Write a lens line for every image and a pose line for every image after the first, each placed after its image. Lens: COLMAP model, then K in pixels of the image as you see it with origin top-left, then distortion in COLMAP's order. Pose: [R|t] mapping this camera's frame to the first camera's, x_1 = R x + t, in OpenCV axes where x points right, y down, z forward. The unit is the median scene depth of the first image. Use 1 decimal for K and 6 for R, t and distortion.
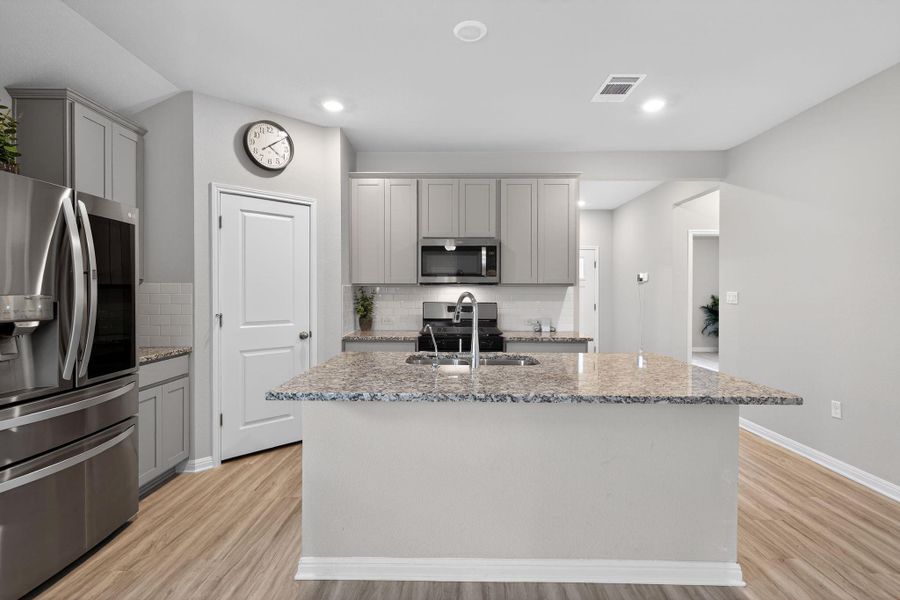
lens RADIAL K [[464.2, 0, 446.0], [0, 464.2, 289.9], [0, 0, 1]] dist [0.002706, 0.000383]
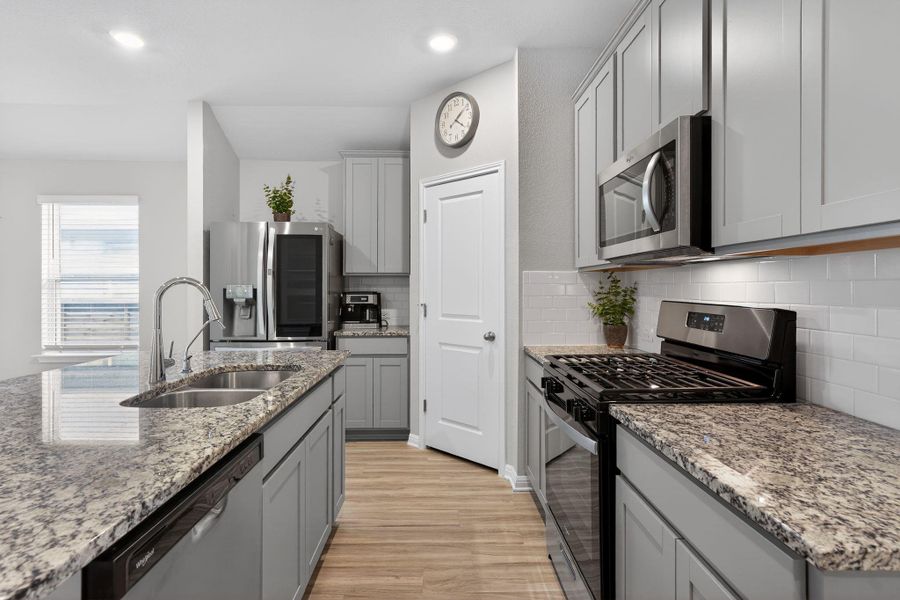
lens RADIAL K [[464.2, 0, 446.0], [0, 464.2, 289.9], [0, 0, 1]] dist [0.002706, 0.000383]
pose [[0.013904, -0.000097, -0.999903, 0.539858], [0.002327, 0.999997, -0.000064, 0.019847], [0.999901, -0.002326, 0.013904, 0.999059]]
